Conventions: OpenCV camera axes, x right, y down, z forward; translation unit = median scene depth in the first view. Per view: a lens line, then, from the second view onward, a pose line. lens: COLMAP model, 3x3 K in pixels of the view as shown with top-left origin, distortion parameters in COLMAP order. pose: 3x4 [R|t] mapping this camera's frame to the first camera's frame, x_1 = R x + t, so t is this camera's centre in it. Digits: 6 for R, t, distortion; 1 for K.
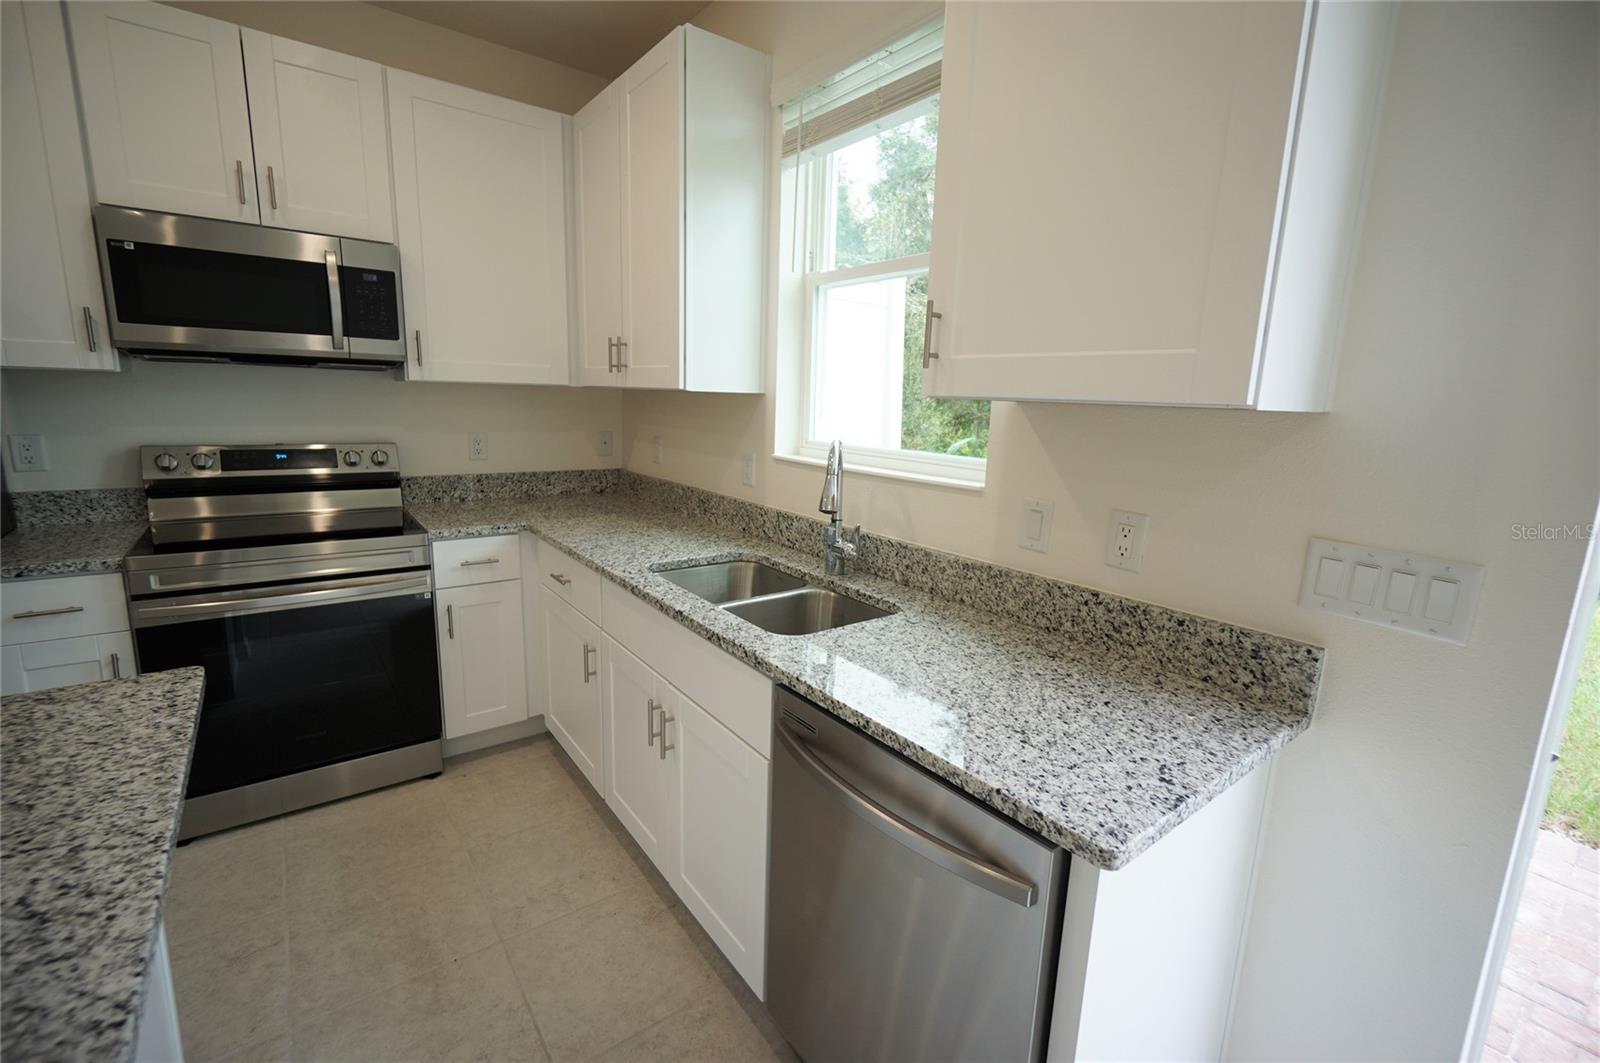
lens RADIAL K [[683.4, 0, 799.2], [0, 683.4, 519.2], [0, 0, 1]] dist [-0.000241, 0.000381]
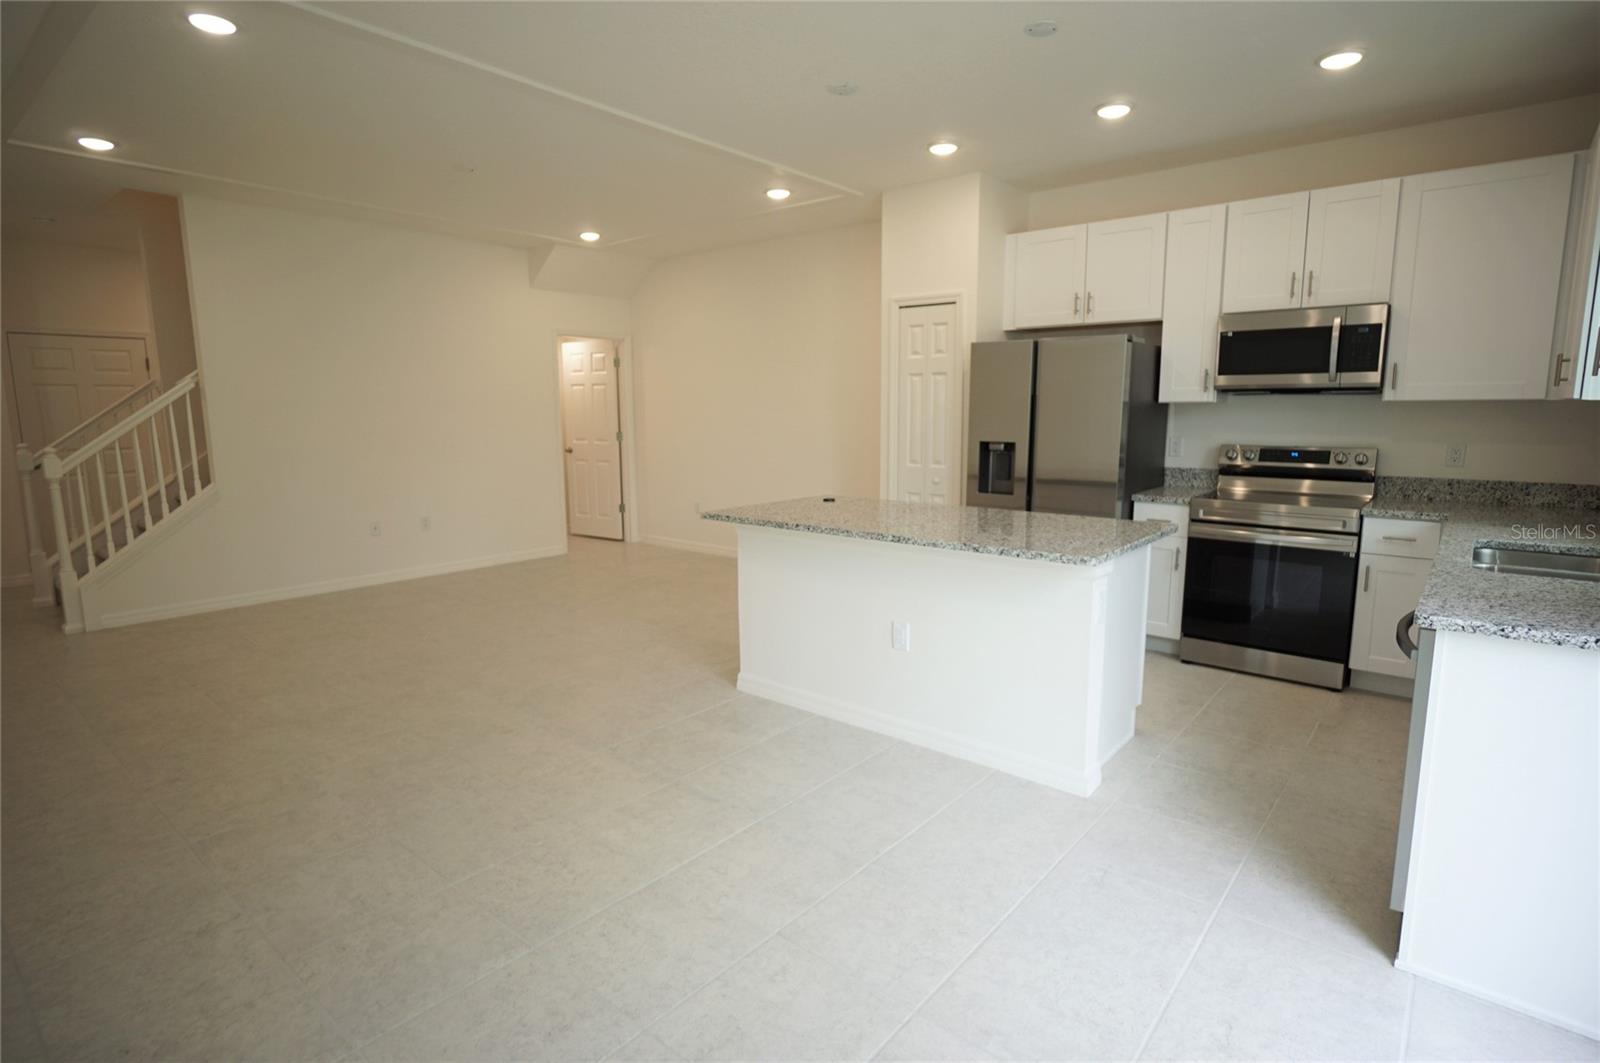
lens RADIAL K [[813.7, 0, 800.0], [0, 813.7, 531.5], [0, 0, 1]] dist [-0.001052, -0.000739]
pose [[0.224145, 0.116841, -0.967526, 0.811507], [-0.162855, 0.983318, 0.081020, 0.116193], [0.960852, 0.139406, 0.239434, -0.486178]]
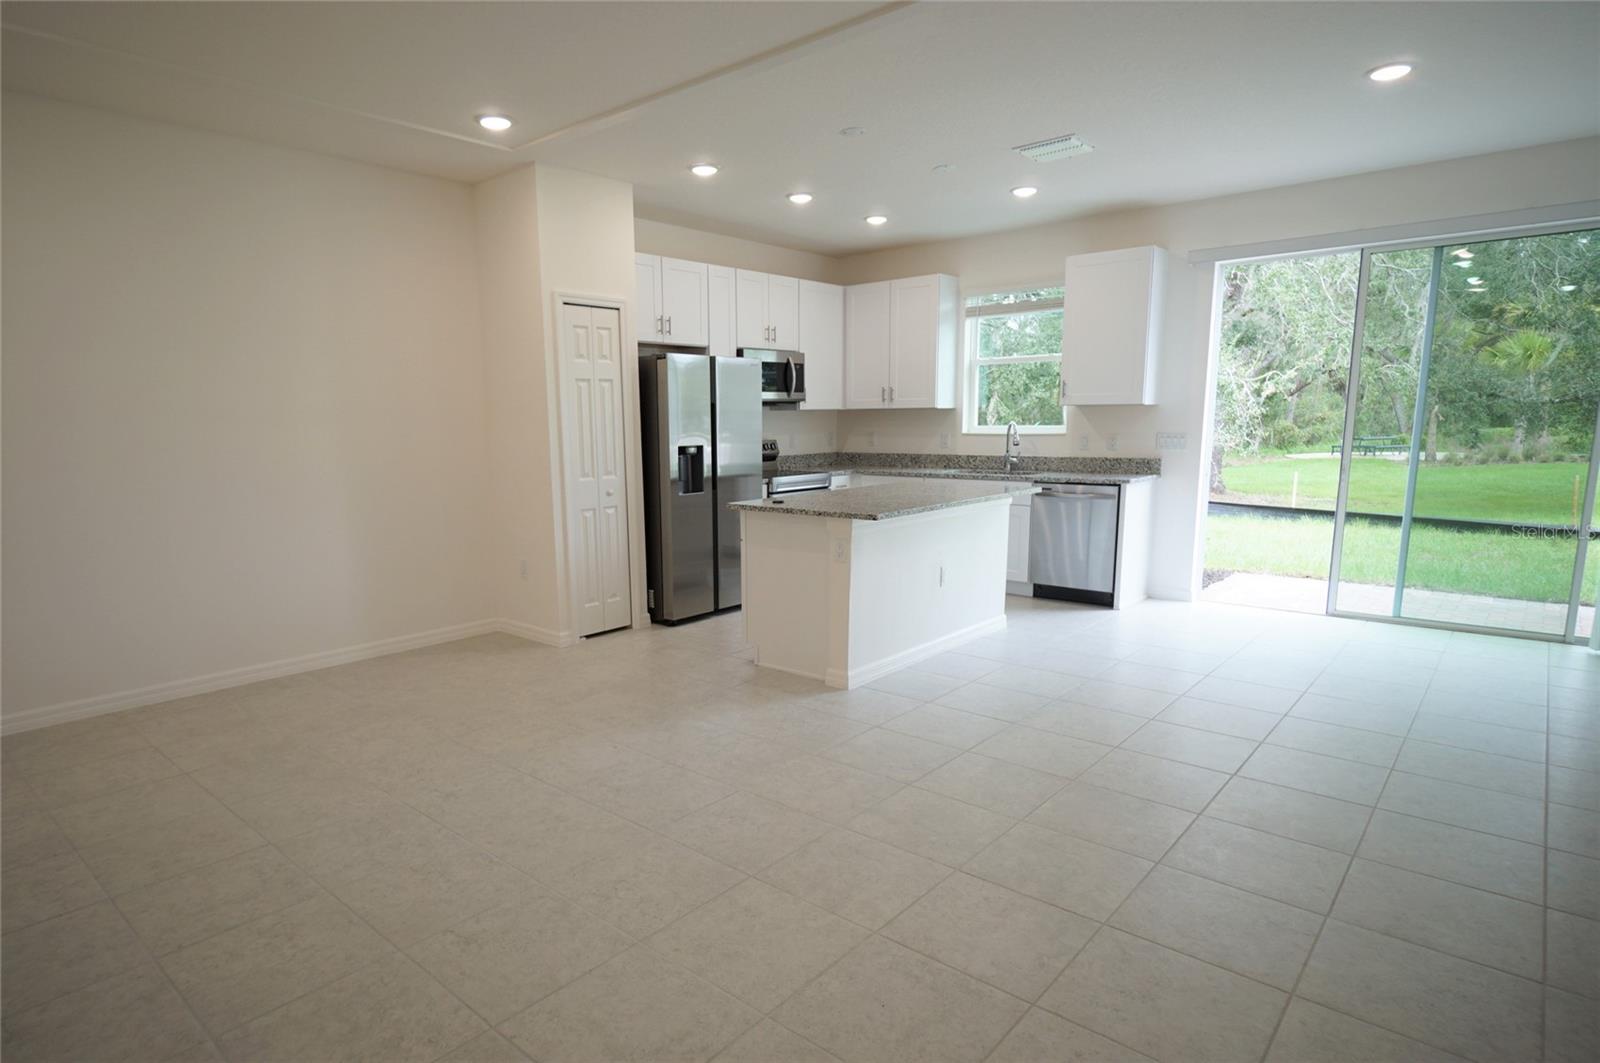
lens RADIAL K [[866.2, 0, 743.7], [0, 866.2, 568.3], [0, 0, 1]] dist [0.001888, 0.000195]
pose [[0.983252, -0.077326, 0.165034, -1.385348], [0.077813, 0.996962, 0.003520, 0.324378], [-0.164805, 0.009381, 0.986282, -1.966348]]
